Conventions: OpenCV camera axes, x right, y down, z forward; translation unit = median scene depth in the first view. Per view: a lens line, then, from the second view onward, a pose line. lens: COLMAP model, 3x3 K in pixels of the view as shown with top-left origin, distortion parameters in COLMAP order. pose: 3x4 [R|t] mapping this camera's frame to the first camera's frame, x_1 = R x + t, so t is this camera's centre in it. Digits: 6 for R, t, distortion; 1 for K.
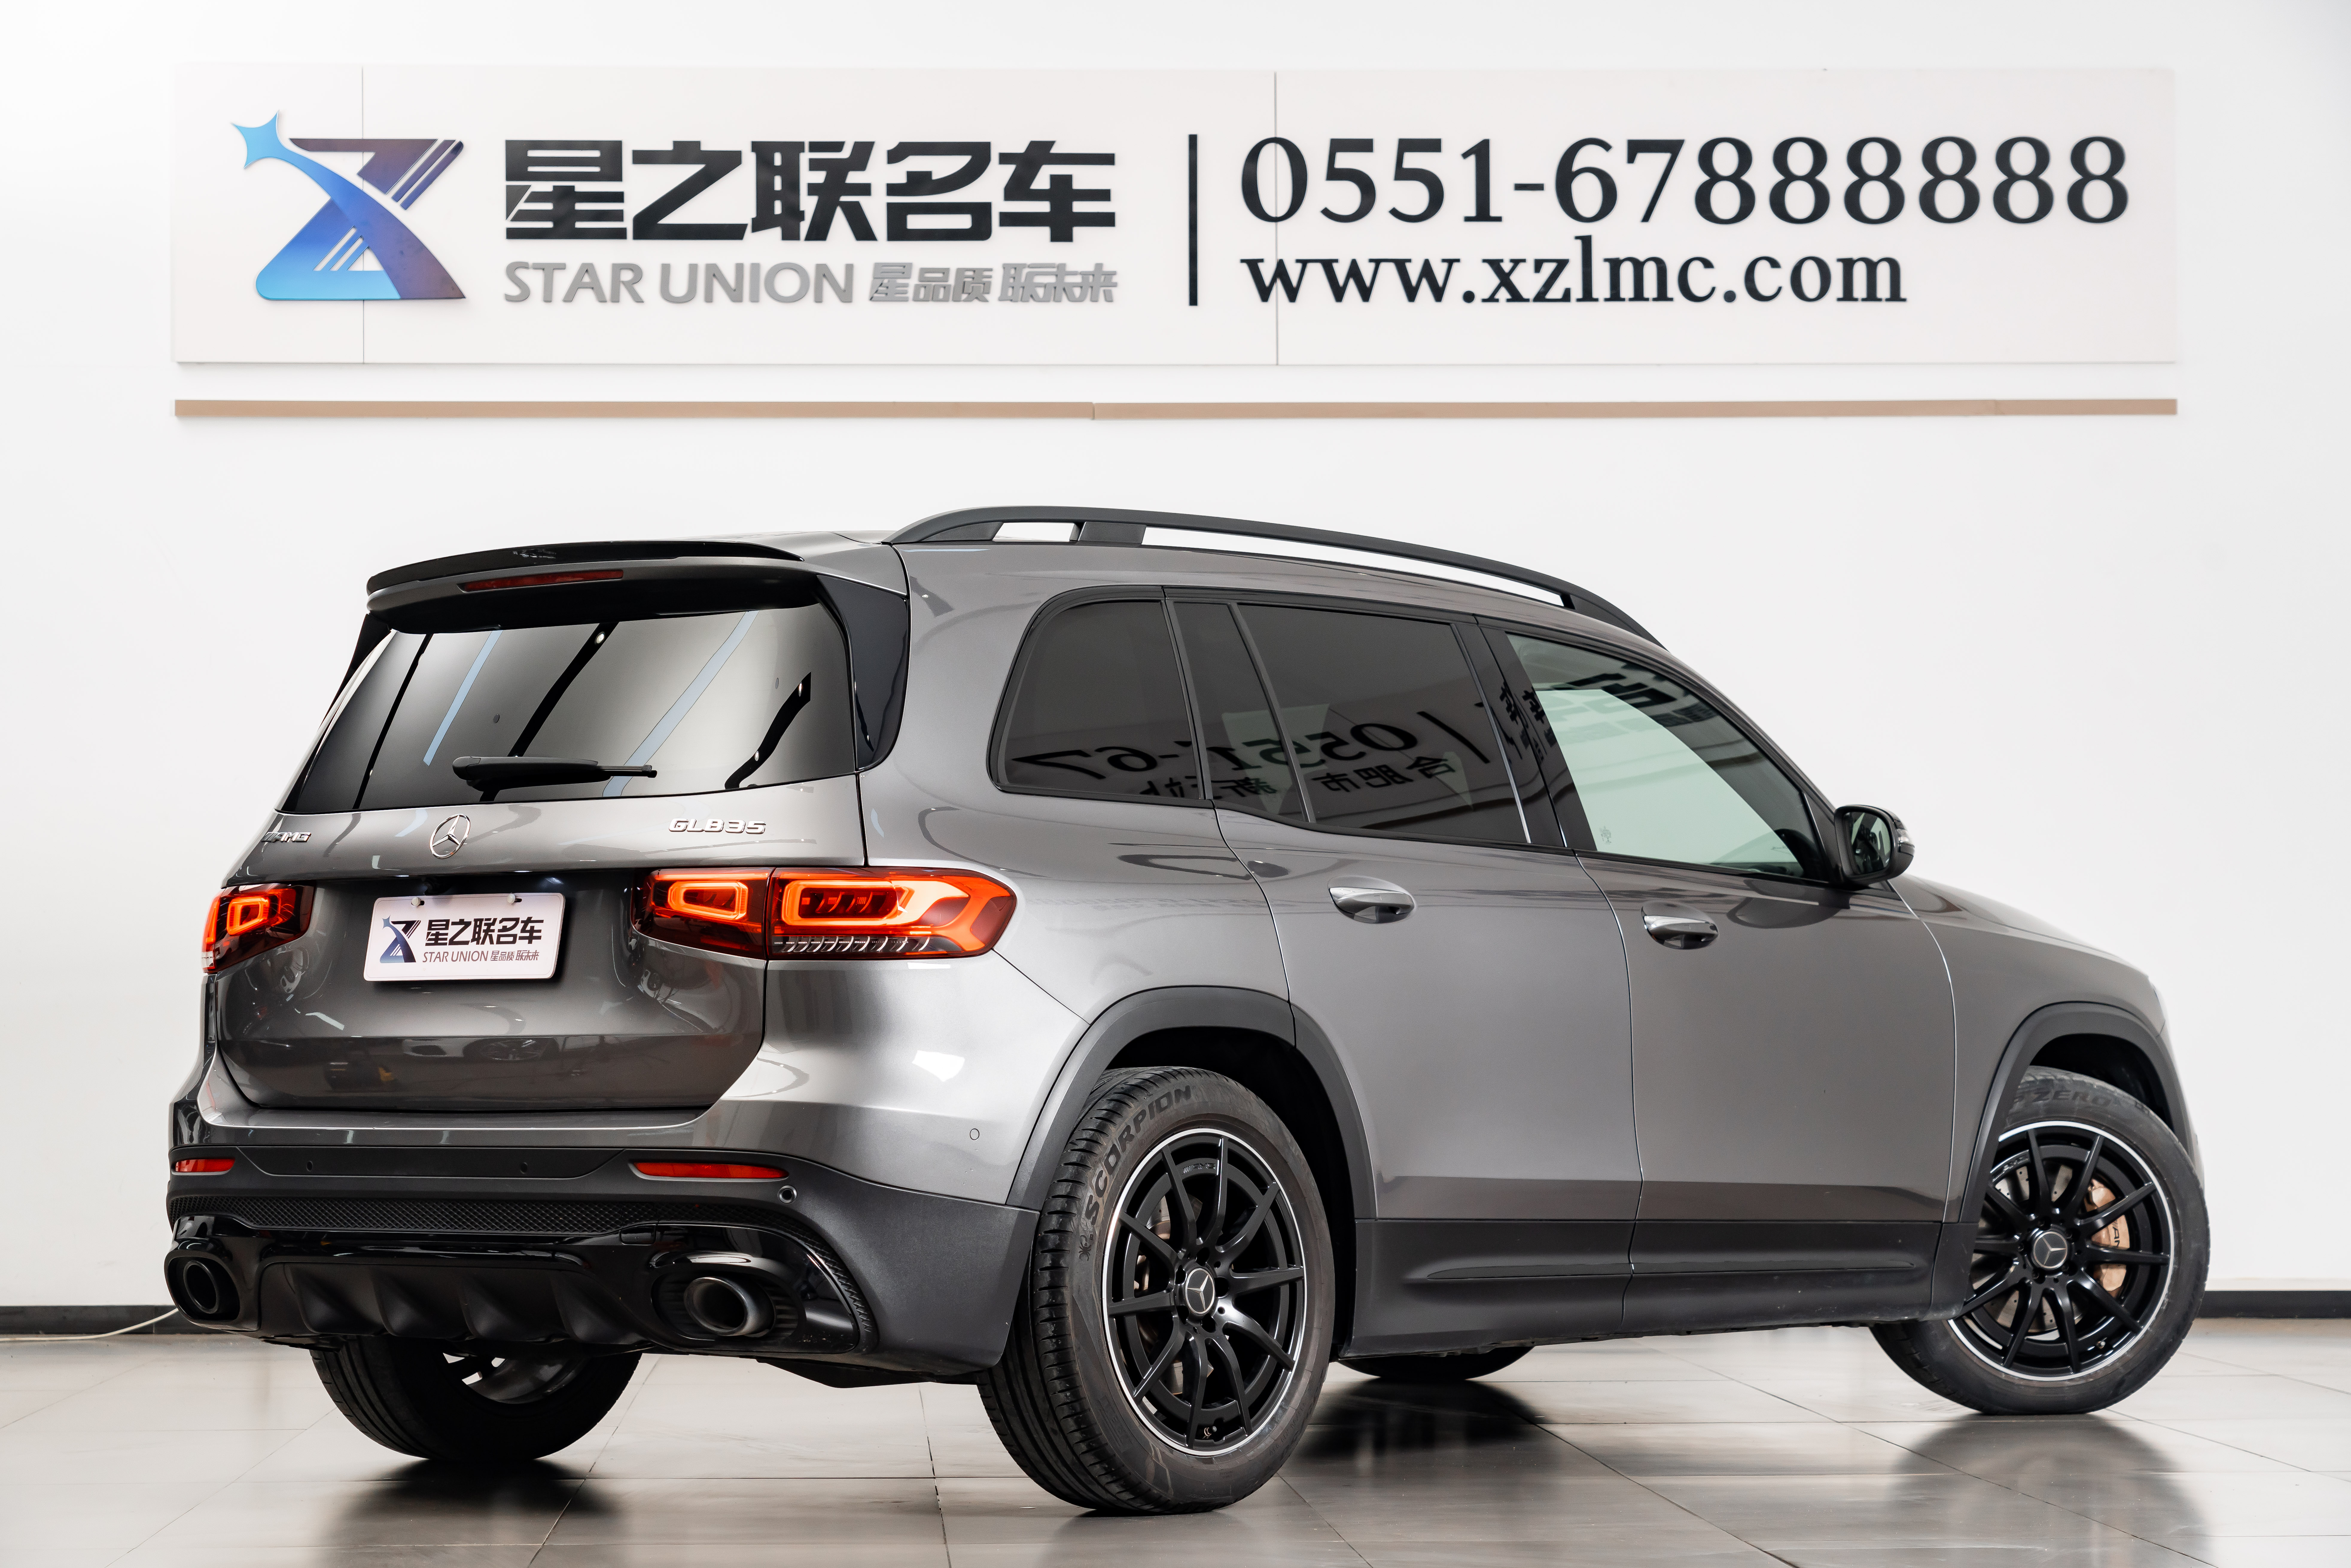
lens RADIAL K [[5129.1, 0, 1169.5], [0, 5129.1, 779.7], [0, 0, 1]] dist [-0.036344, 0.000000]
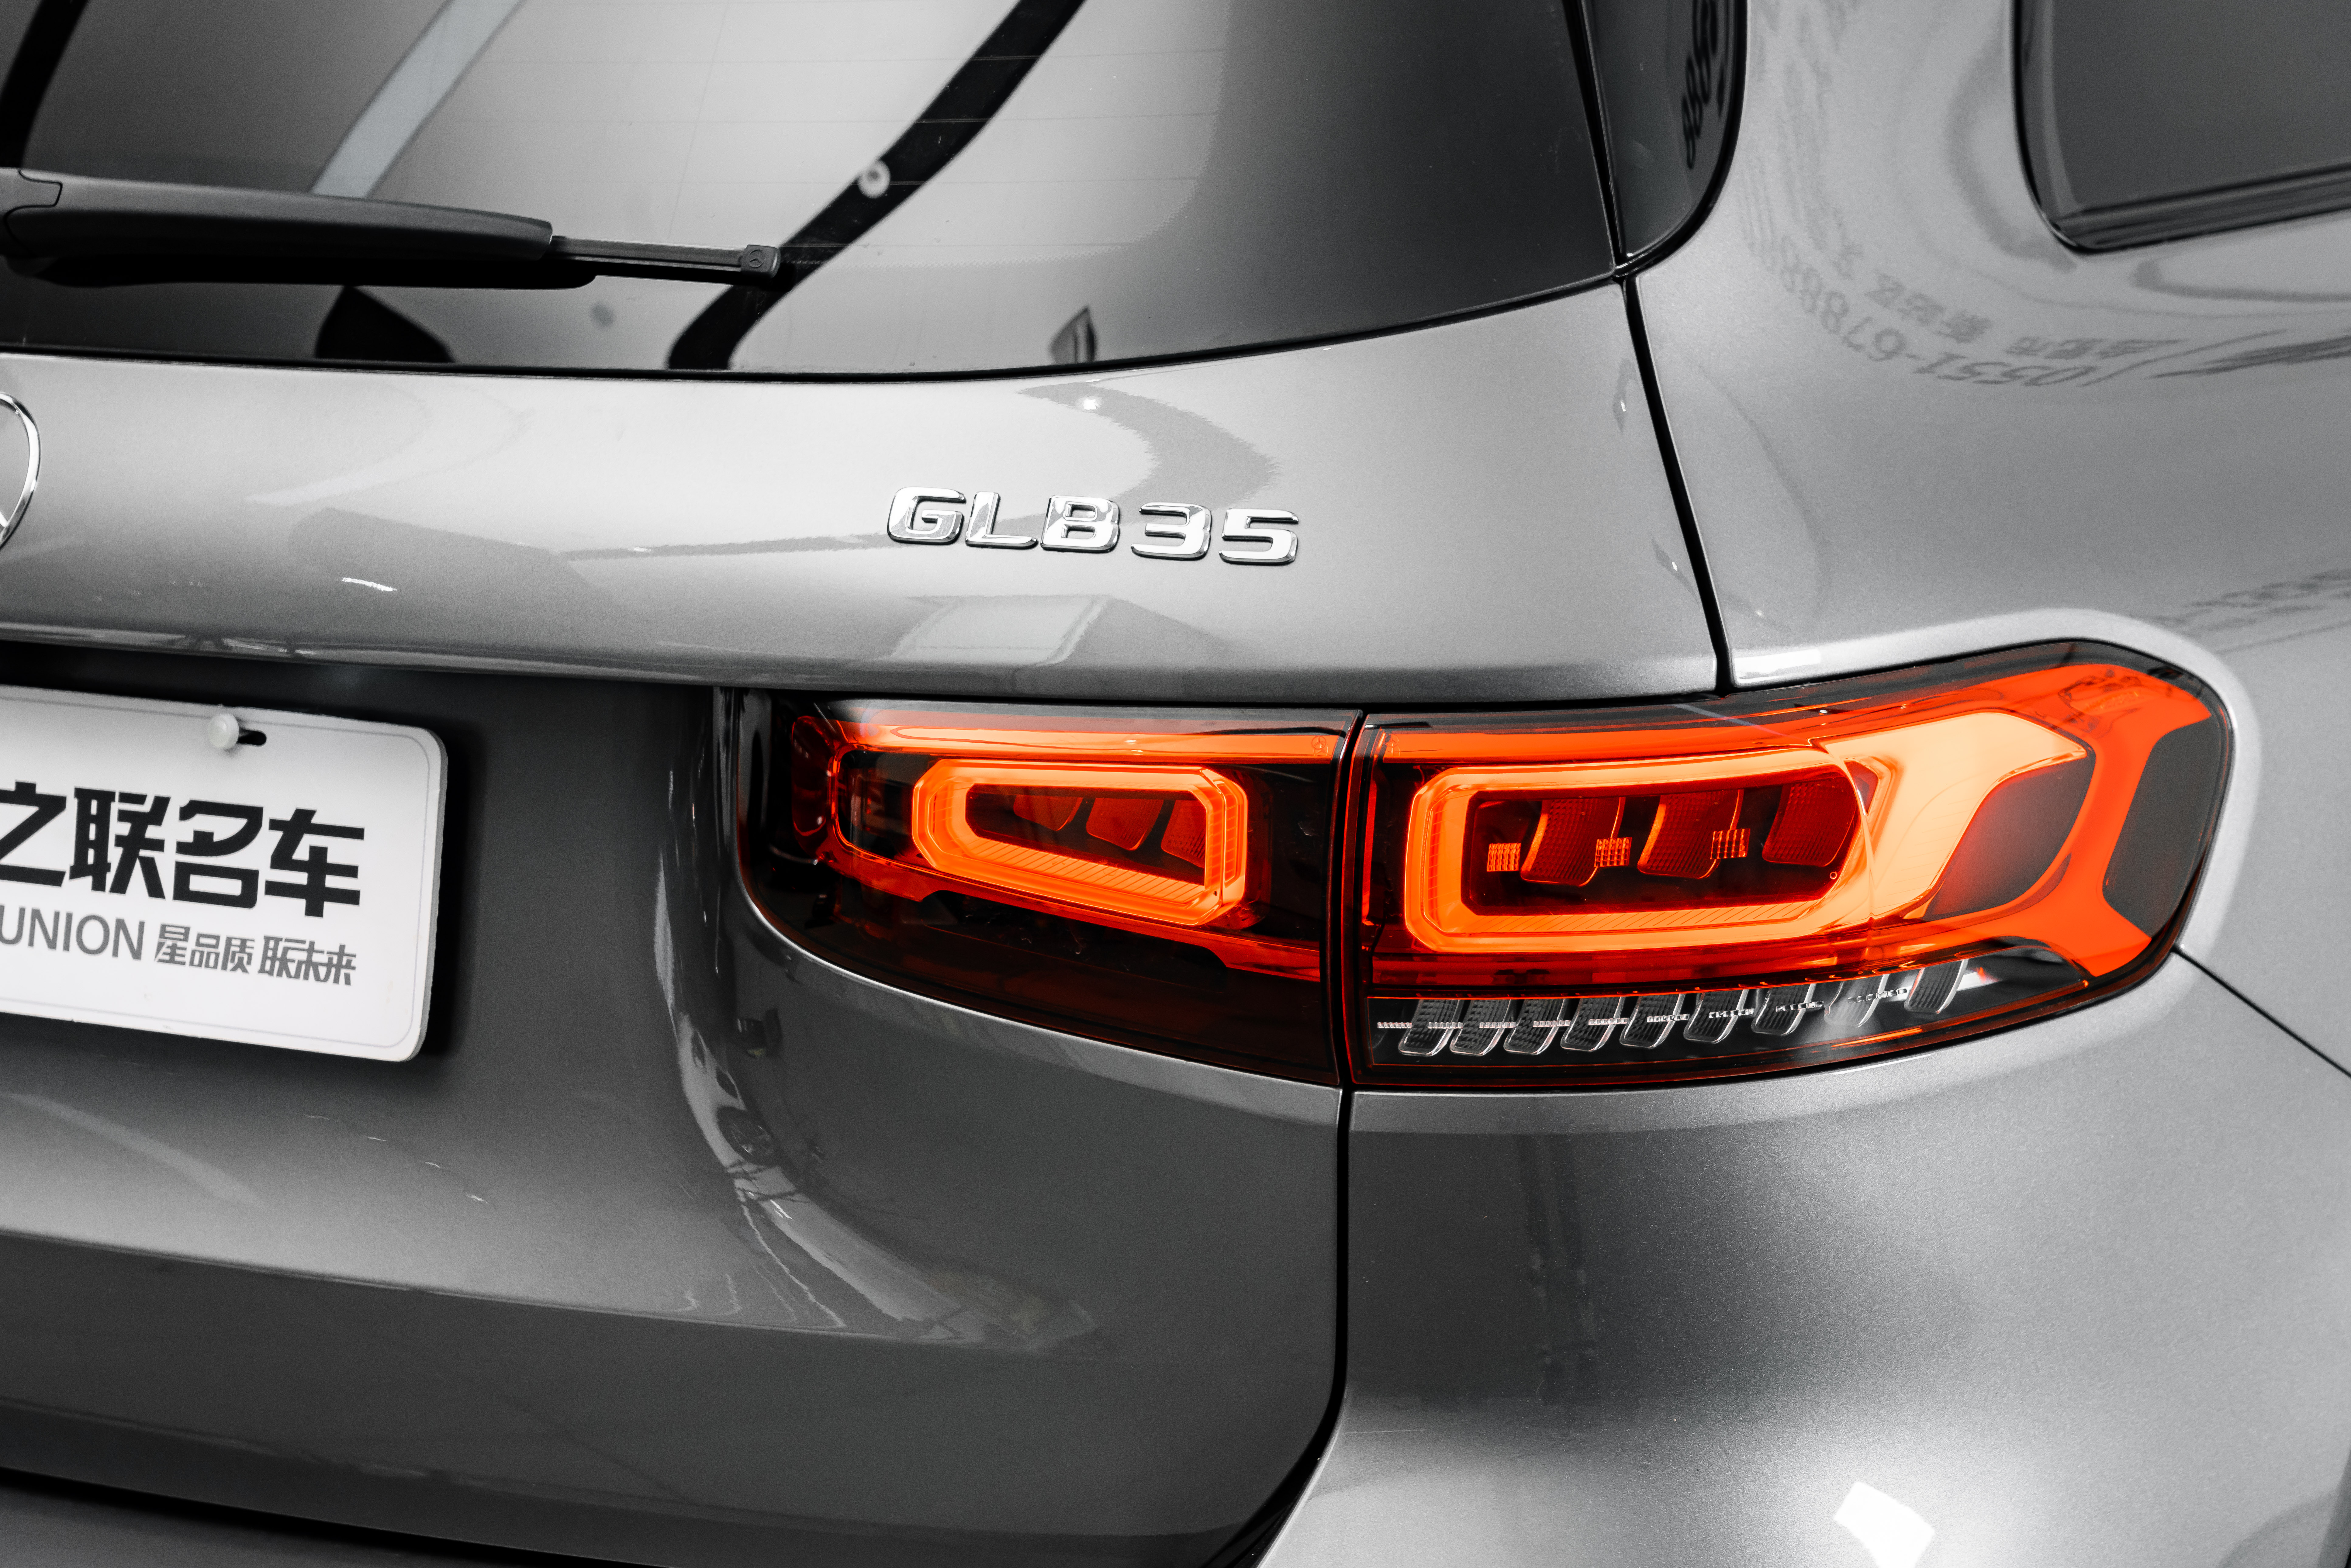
lens RADIAL K [[6670.3, 0, 1179.8], [0, 6670.3, 784.0], [0, 0, 1]] dist [0.155200, 0.000000]
pose [[0.995684, -0.042209, 0.082657, -0.110597], [0.022239, 0.973159, 0.229057, -0.052516], [-0.090107, -0.226230, 0.969897, 0.678520]]
